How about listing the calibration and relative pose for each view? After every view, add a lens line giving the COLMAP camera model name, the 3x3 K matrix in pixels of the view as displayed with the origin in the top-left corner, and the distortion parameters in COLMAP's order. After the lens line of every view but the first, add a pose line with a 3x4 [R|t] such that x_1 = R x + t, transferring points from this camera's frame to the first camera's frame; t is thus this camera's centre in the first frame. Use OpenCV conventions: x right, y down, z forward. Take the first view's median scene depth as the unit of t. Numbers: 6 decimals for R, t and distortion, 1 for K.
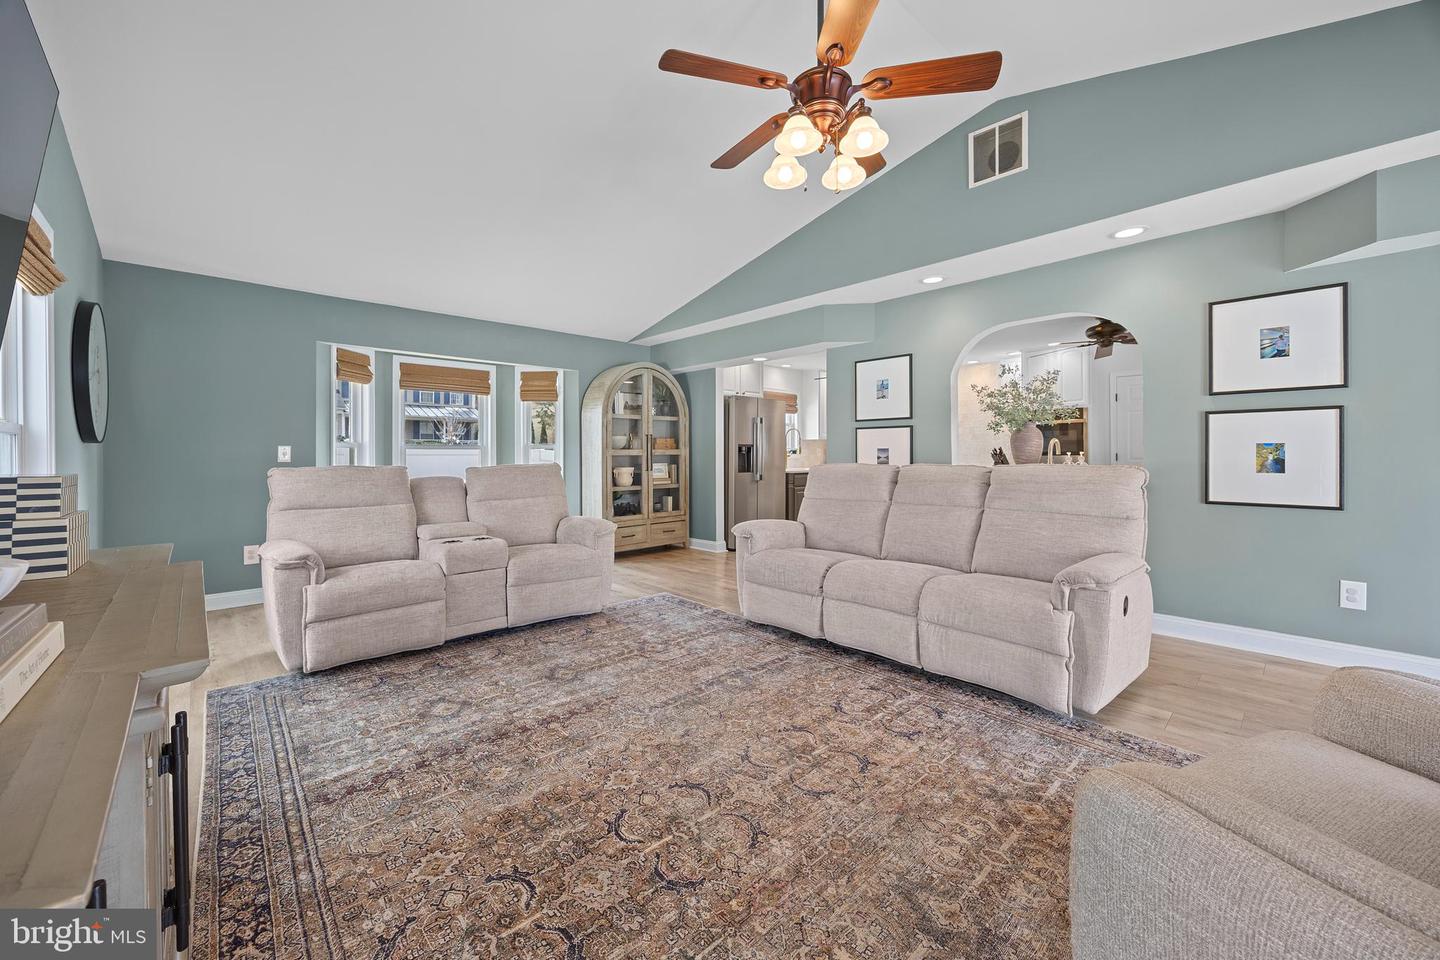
lens RADIAL K [[553.3, 0, 722.8], [0, 553.3, 461.0], [0, 0, 1]] dist [-0.002398, -0.000198]
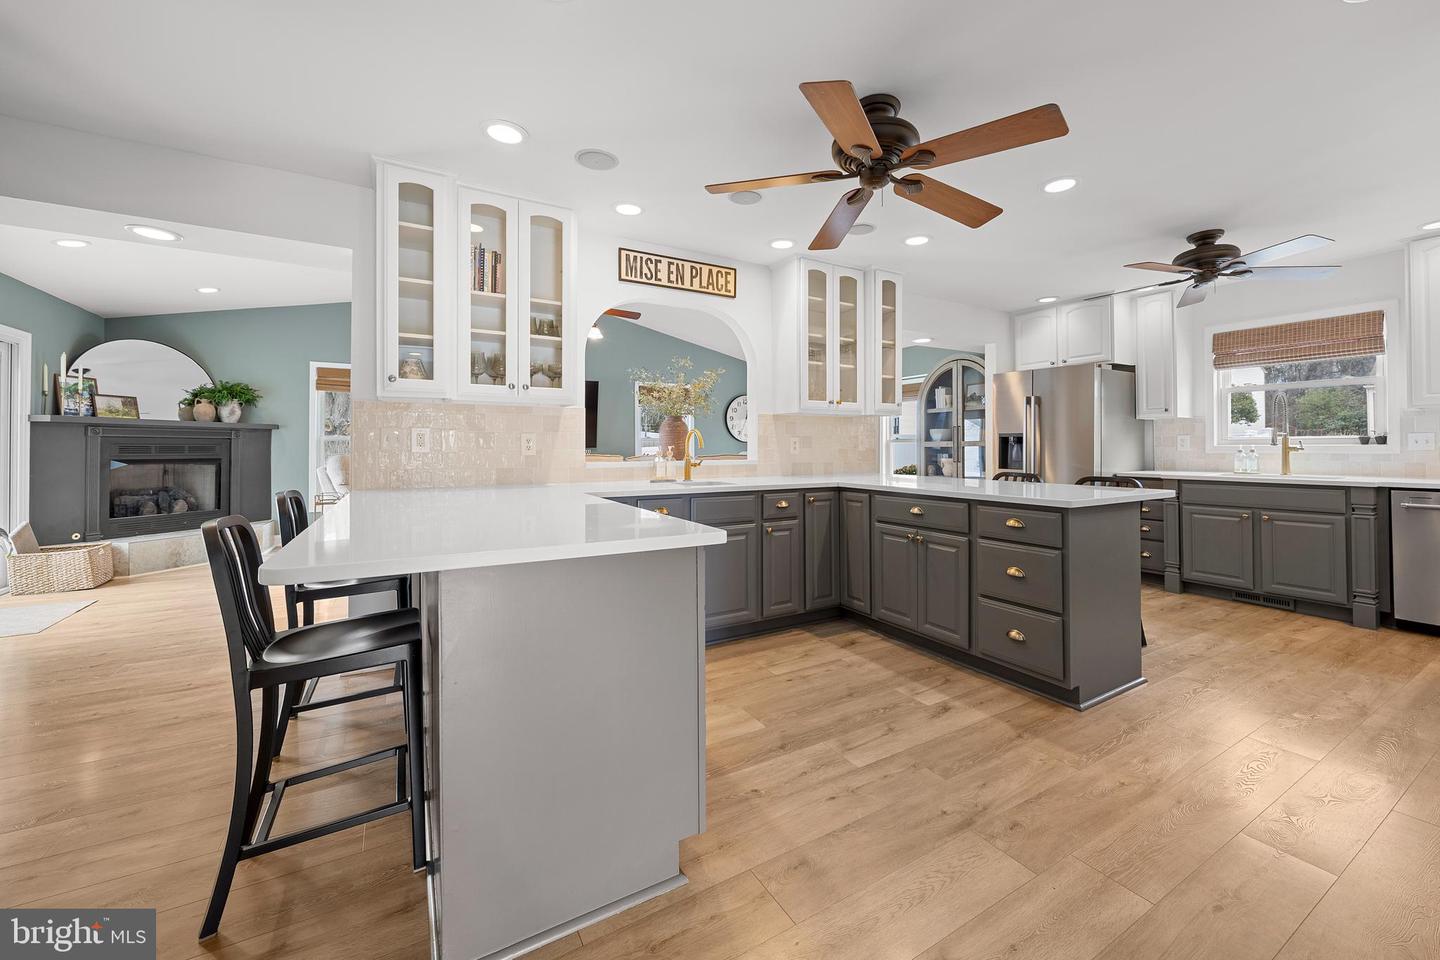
lens RADIAL K [[568.7, 0, 743.2], [0, 568.7, 443.3], [0, 0, 1]] dist [-0.003583, -0.000419]
pose [[-0.209463, -0.000833, -0.977816, 2.491755], [-0.008269, 0.999965, 0.000920, -0.035967], [0.977782, 0.008278, -0.209463, 2.197876]]
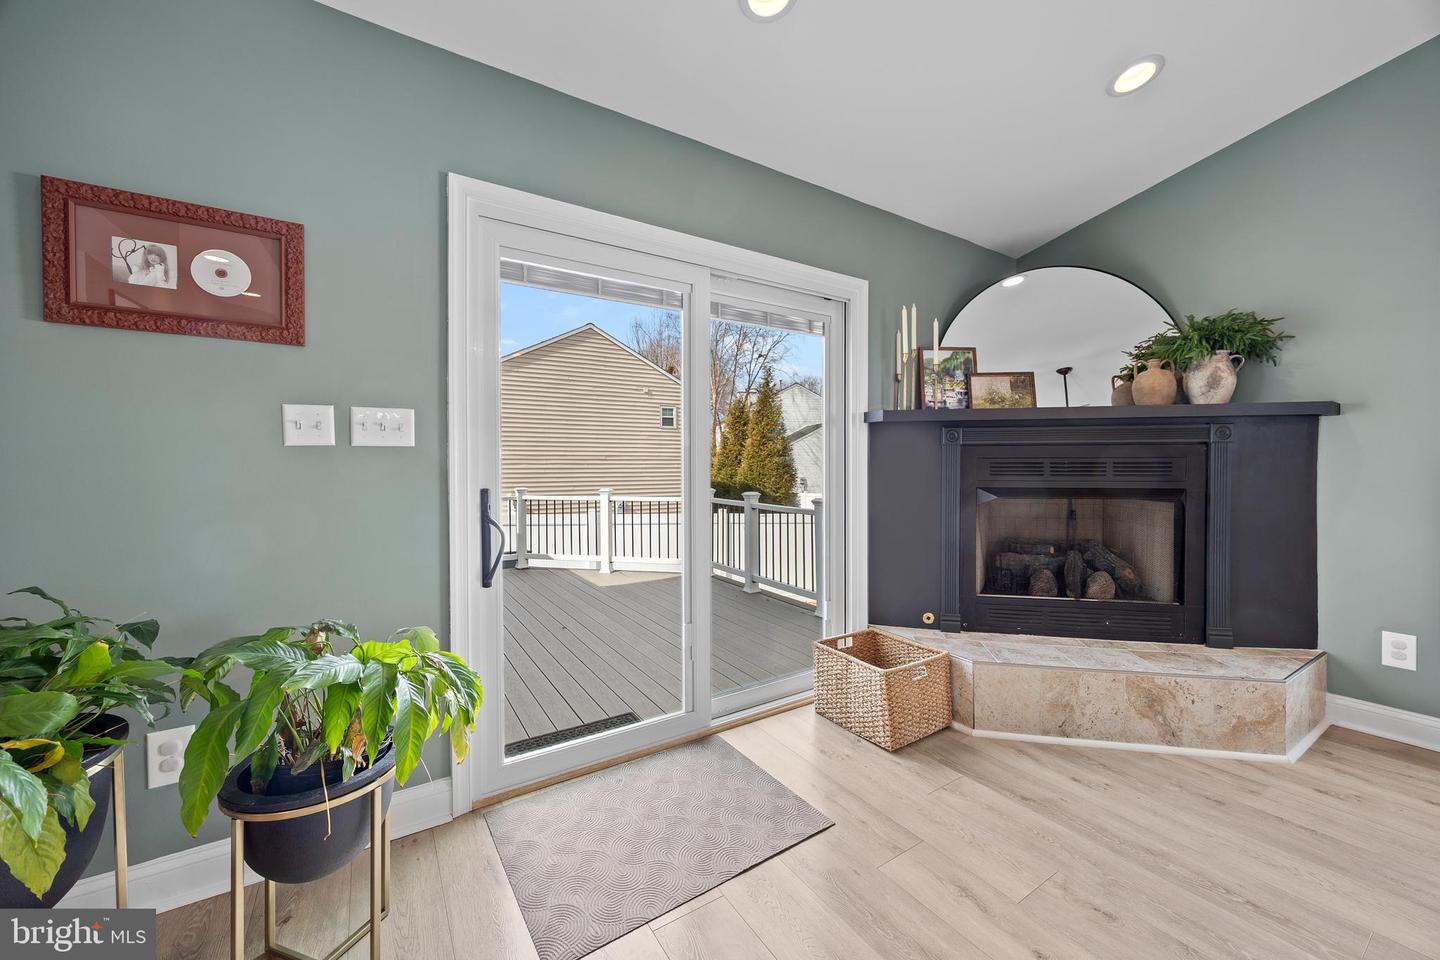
lens RADIAL K [[544.1, 0, 724.6], [0, 544.1, 471.2], [0, 0, 1]] dist [-0.003918, -0.000090]
pose [[-0.983370, 0.008552, 0.181412, 1.193386], [0.012494, 0.999710, 0.020603, -0.014035], [-0.181183, 0.022527, -0.983191, 0.586640]]
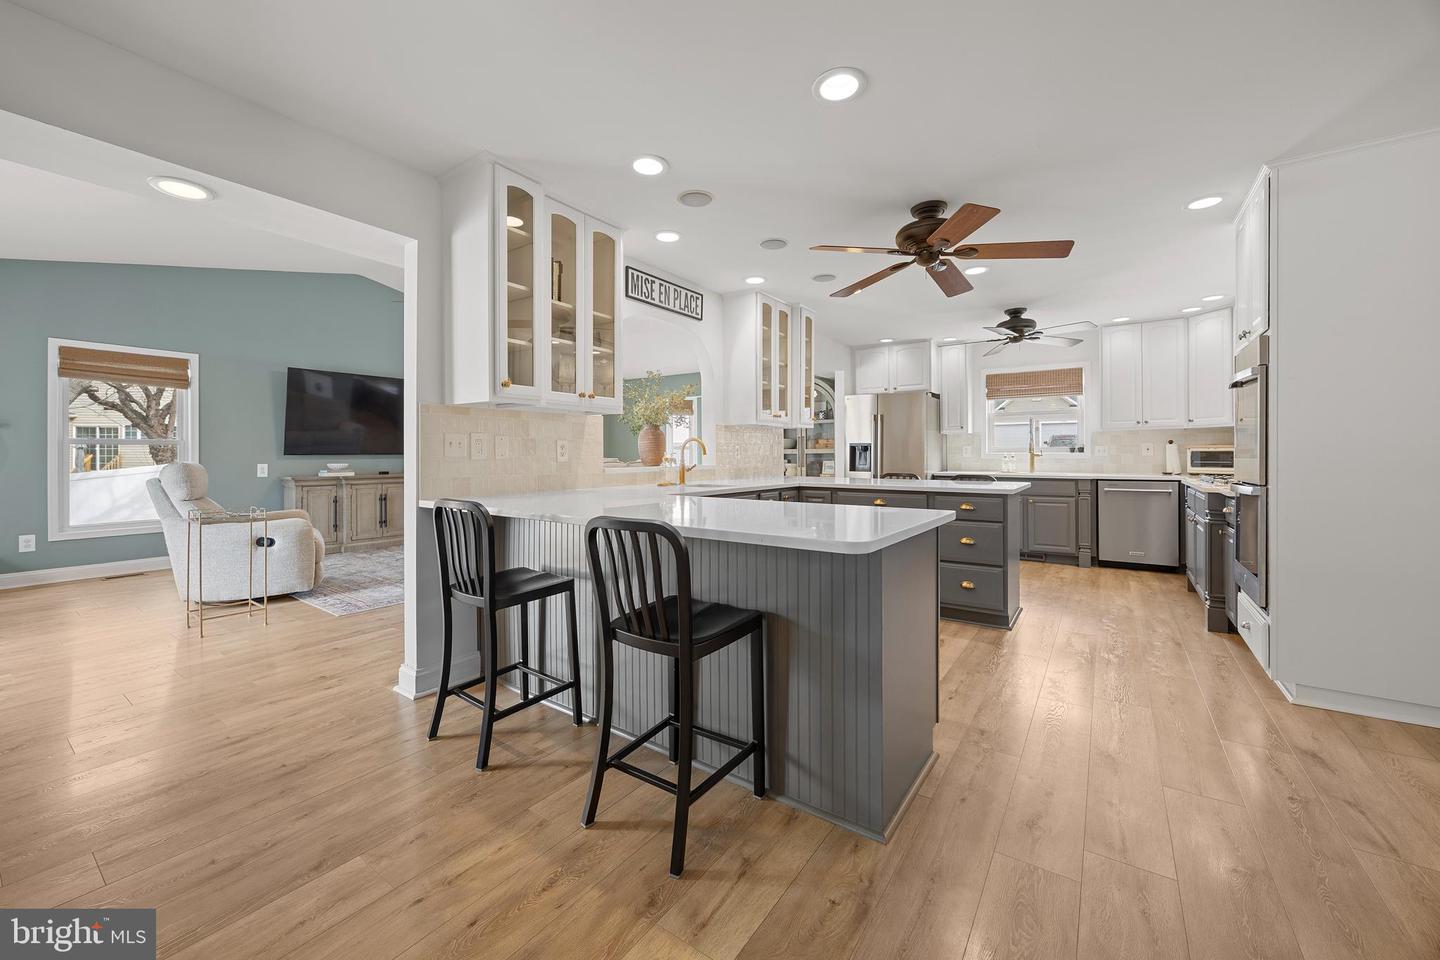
lens RADIAL K [[561.8, 0, 710.5], [0, 561.8, 455.4], [0, 0, 1]] dist [-0.002745, -0.000081]
pose [[0.197734, 0.007765, -0.980225, 2.687312], [-0.011310, 0.999920, 0.005639, -0.028262], [0.980190, 0.009971, 0.197806, 1.482864]]
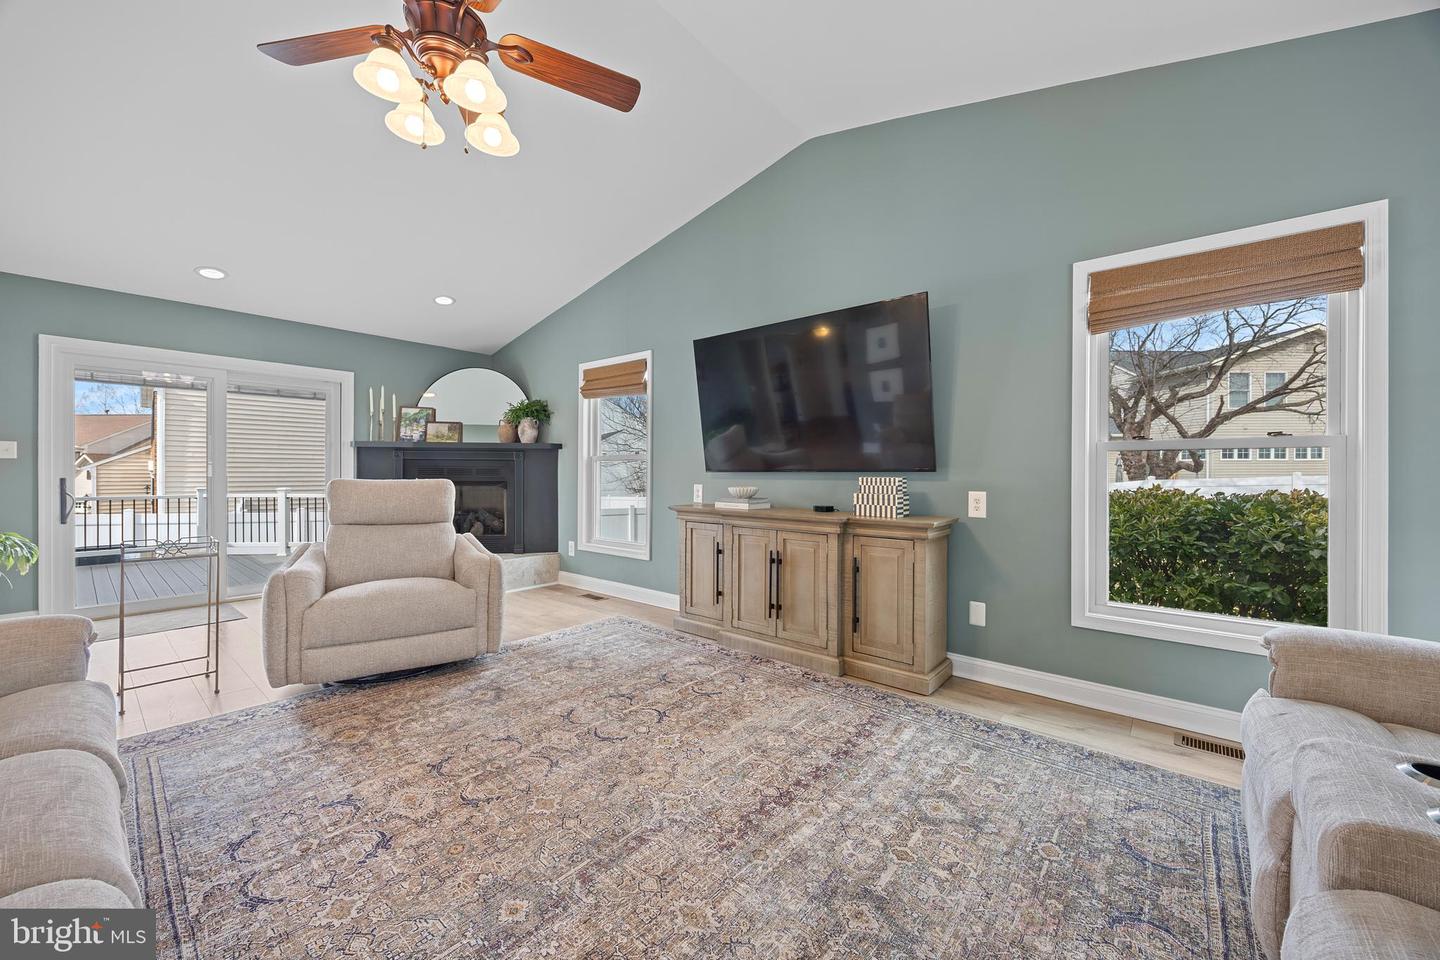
lens RADIAL K [[544.1, 0, 724.6], [0, 544.1, 471.2], [0, 0, 1]] dist [-0.003918, -0.000090]
pose [[-0.992707, 0.003173, -0.120508, -0.133925], [0.001594, 0.999912, 0.013198, -0.017610], [0.120539, 0.012910, -0.992625, 1.765245]]
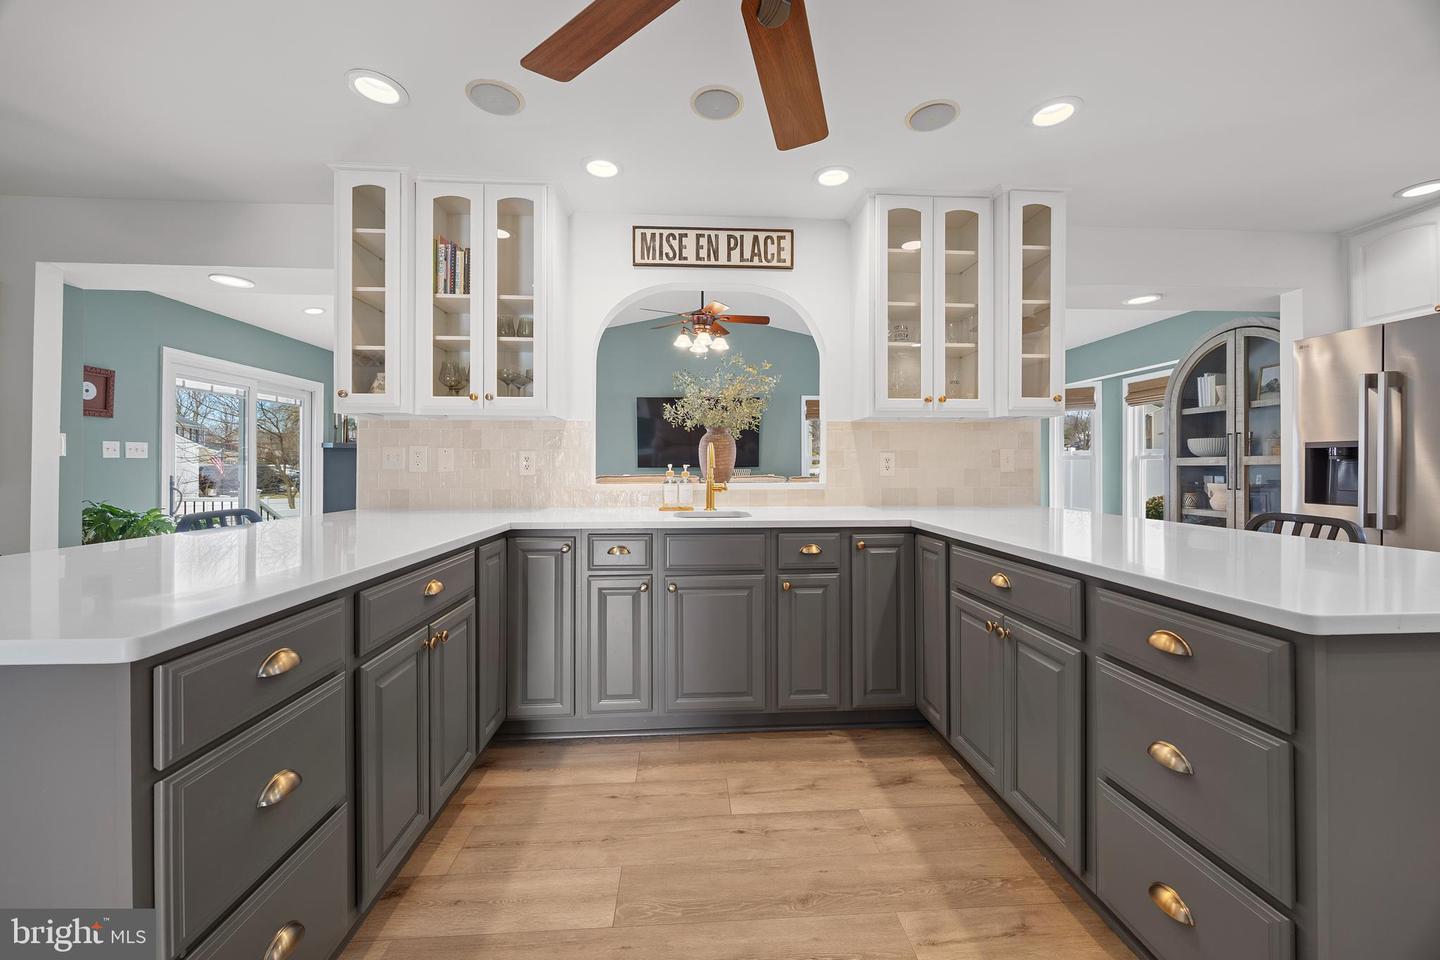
lens RADIAL K [[548.9, 0, 722.2], [0, 548.9, 465.9], [0, 0, 1]] dist [-0.003777, -0.000096]
pose [[-0.635834, 0.005107, -0.771809, 1.900529], [-0.003639, 0.999947, 0.009614, -0.034748], [0.771818, 0.008922, -0.635781, 2.481168]]
